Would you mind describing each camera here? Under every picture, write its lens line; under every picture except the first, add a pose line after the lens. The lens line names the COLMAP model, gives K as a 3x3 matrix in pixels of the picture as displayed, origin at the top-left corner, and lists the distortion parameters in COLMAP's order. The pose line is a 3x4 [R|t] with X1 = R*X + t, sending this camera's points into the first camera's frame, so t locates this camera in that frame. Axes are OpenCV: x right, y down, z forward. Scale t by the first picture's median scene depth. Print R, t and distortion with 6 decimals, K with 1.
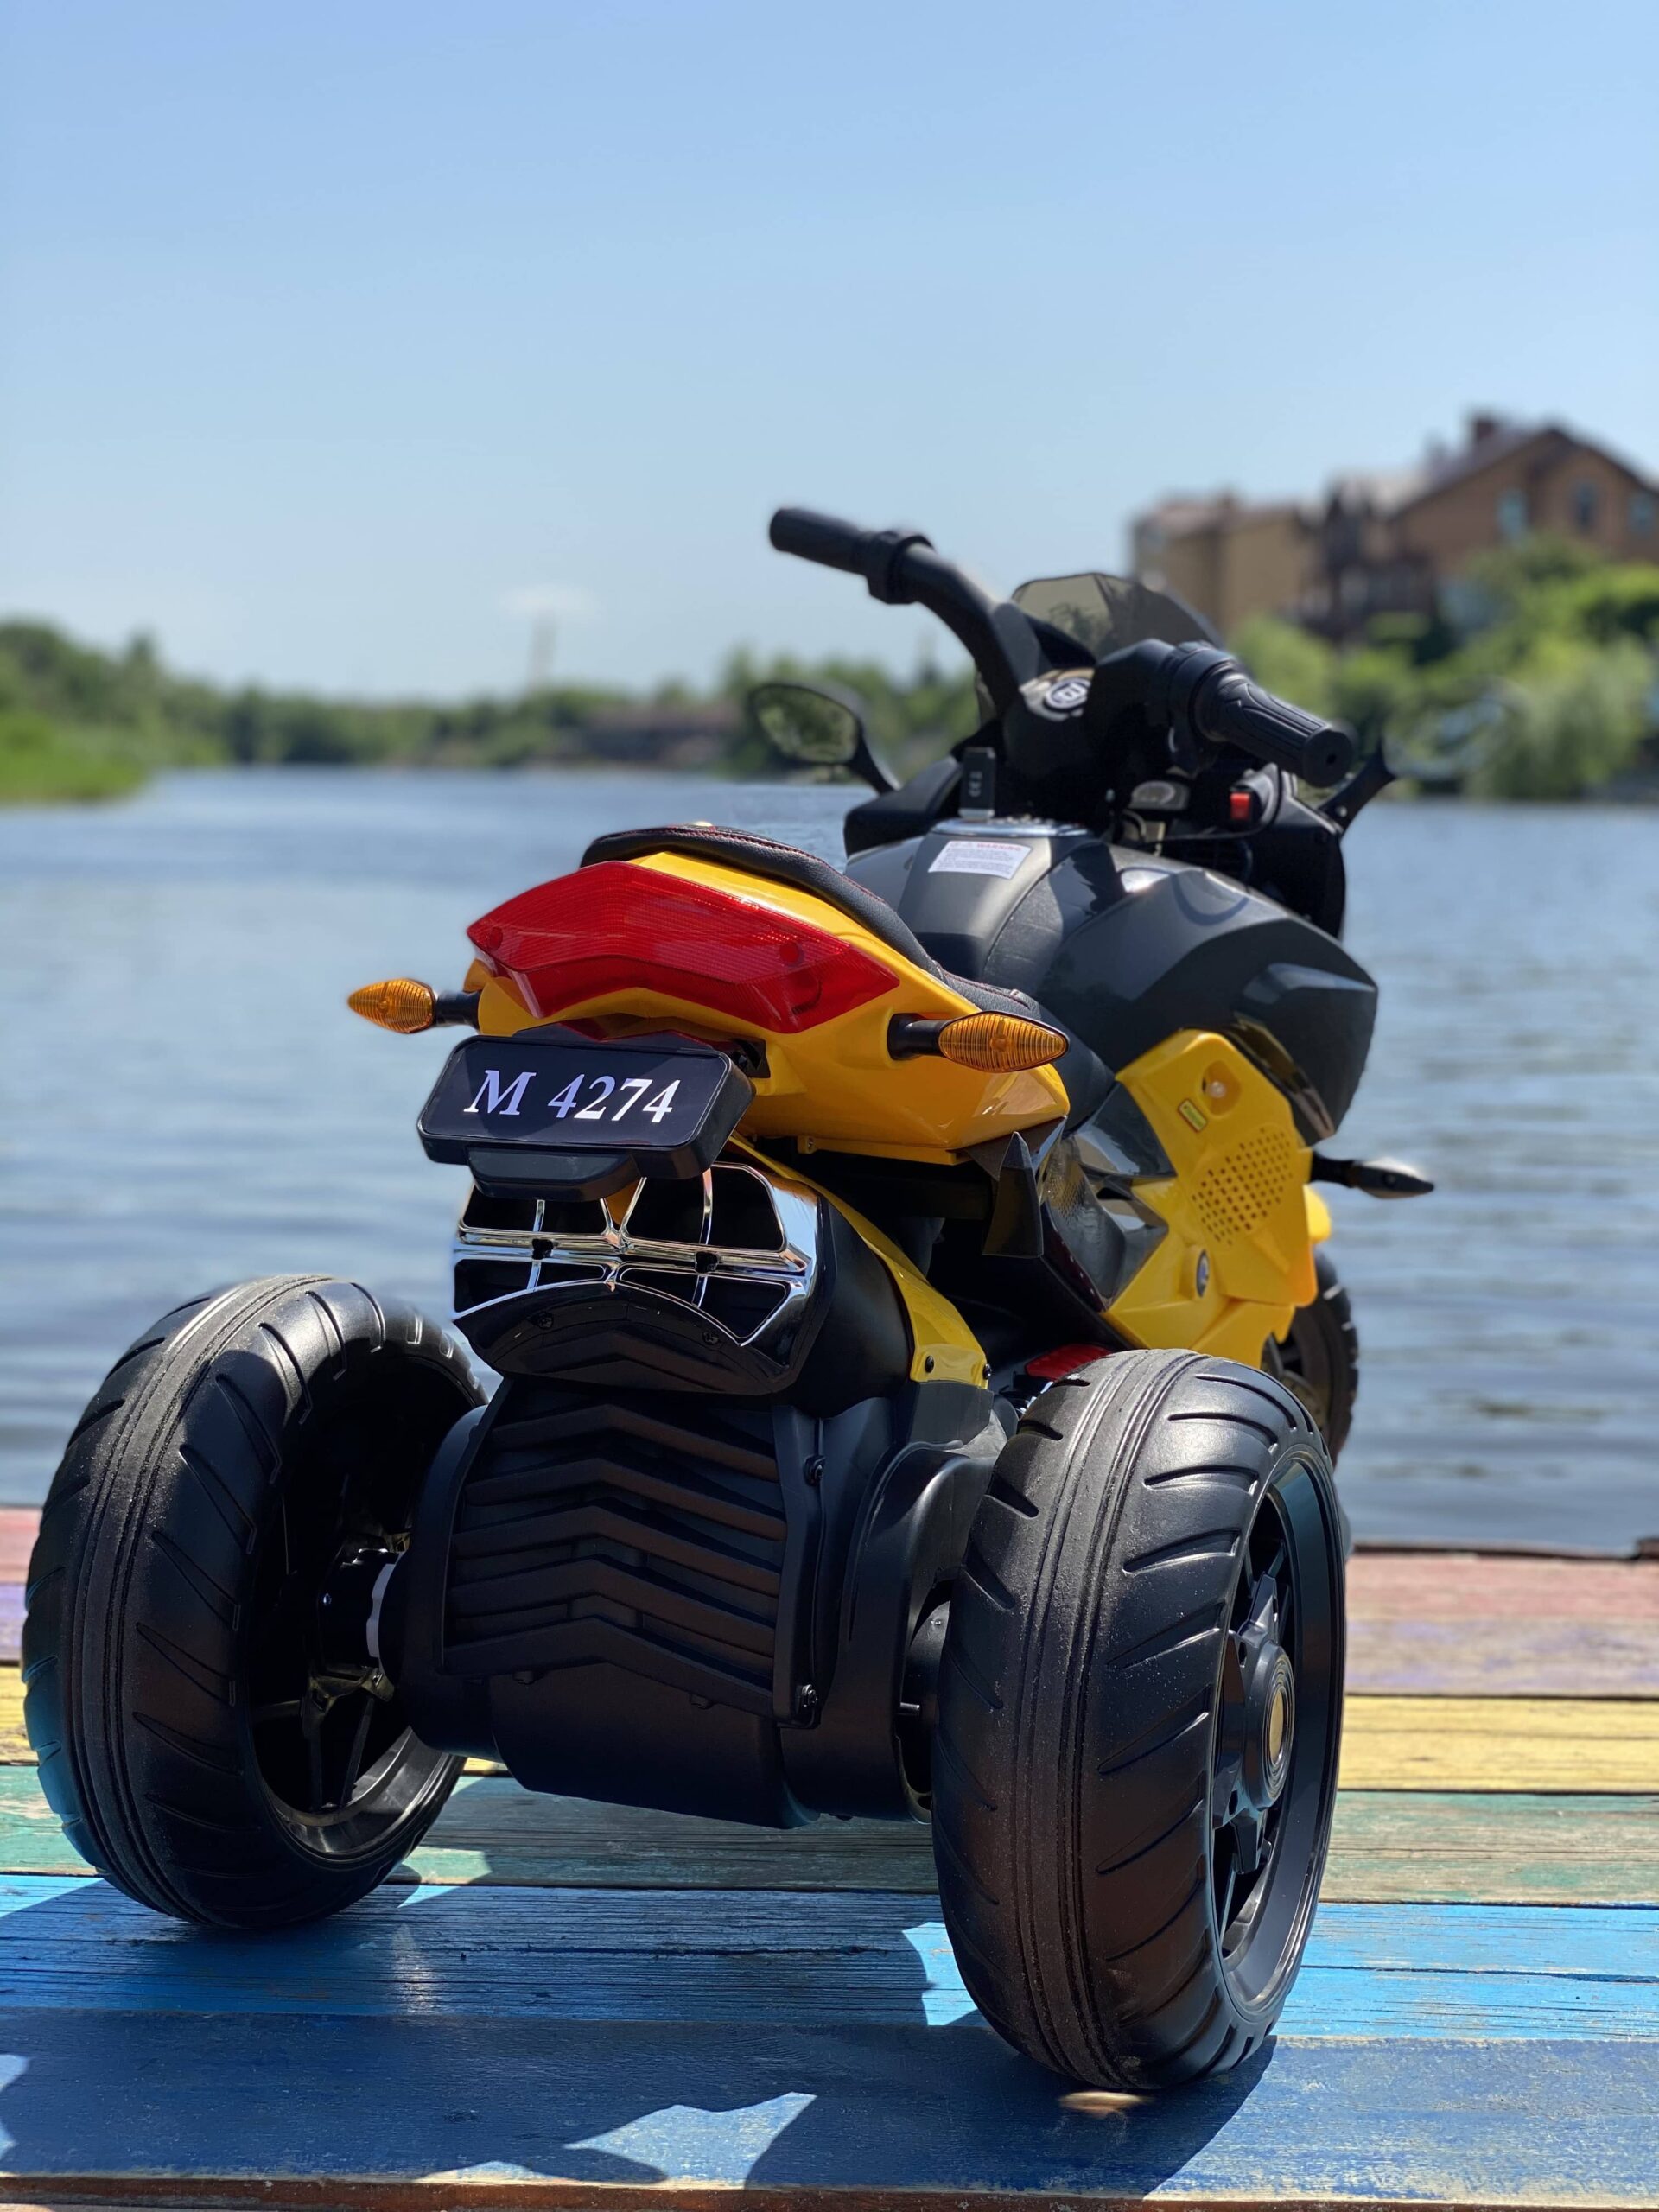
lens RADIAL K [[3350.6, 0, 840.9], [0, 3350.6, 1121.2], [0, 0, 1]] dist [0.086760, 0.000000]
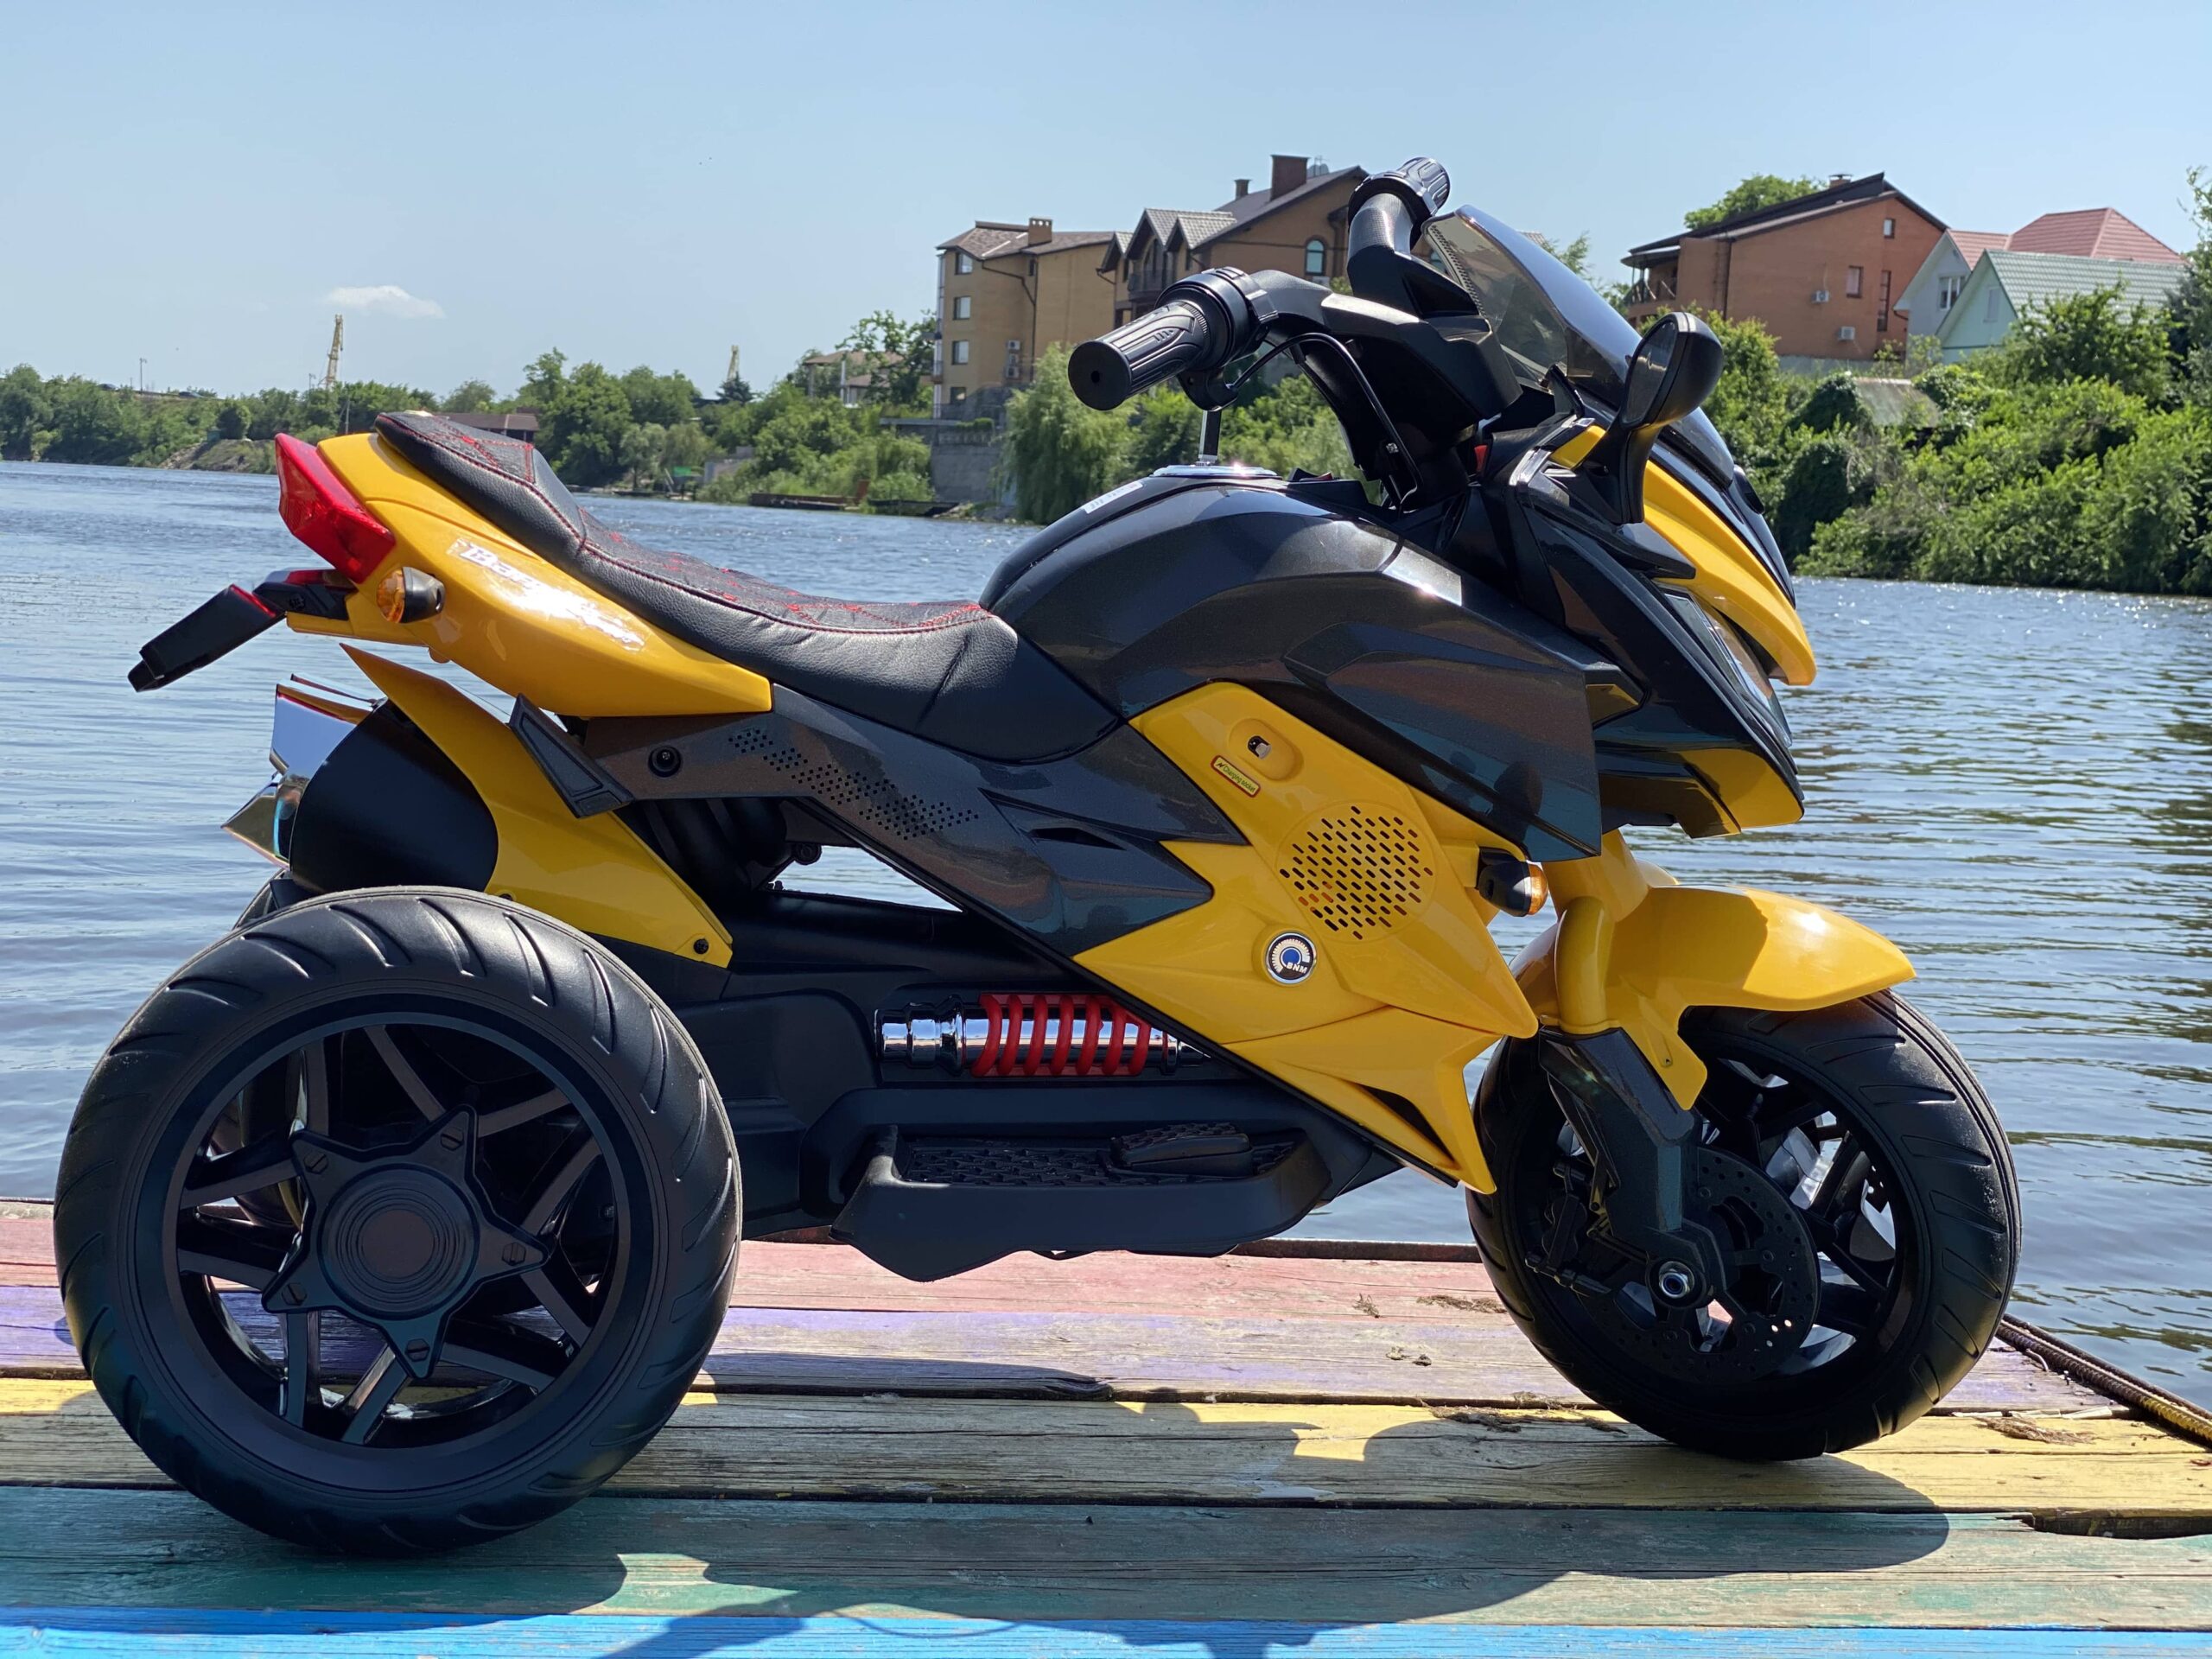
lens RADIAL K [[3350.6, 0, 1126.7], [0, 3350.6, 824.5], [0, 0, 1]] dist [0.086760, 0.000000]
pose [[0.989038, 0.021917, 0.146026, -0.161828], [-0.021043, 0.999750, -0.007534, 0.019005], [-0.146155, 0.004378, 0.989252, 0.095325]]
